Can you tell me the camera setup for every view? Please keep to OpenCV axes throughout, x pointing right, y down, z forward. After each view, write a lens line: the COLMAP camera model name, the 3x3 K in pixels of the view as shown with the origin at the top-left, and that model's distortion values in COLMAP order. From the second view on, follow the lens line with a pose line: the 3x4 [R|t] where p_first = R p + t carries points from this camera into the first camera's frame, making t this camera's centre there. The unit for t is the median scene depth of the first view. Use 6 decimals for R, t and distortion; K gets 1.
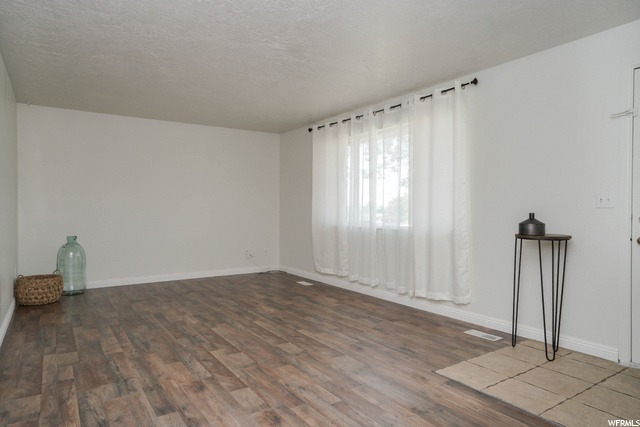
lens RADIAL K [[402.9, 0, 318.2], [0, 402.9, 213.1], [0, 0, 1]] dist [-0.020437, 0.005232]
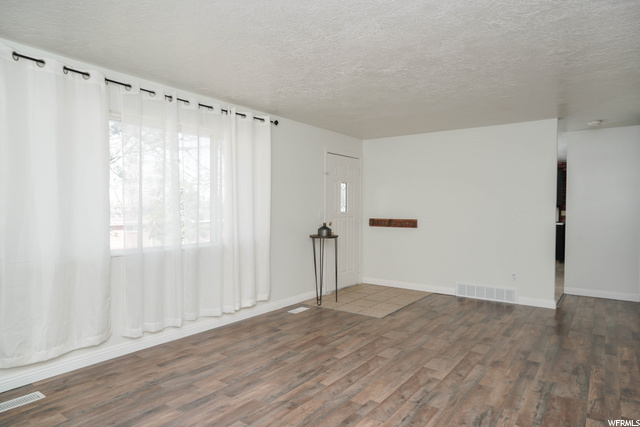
lens RADIAL K [[402.9, 0, 316.1], [0, 402.9, 213.6], [0, 0, 1]] dist [-0.020437, 0.005232]
pose [[-0.345773, -0.015903, 0.938183, -1.084285], [0.004664, 0.999815, 0.018666, -0.074272], [-0.938307, 0.010830, -0.345635, 1.643737]]
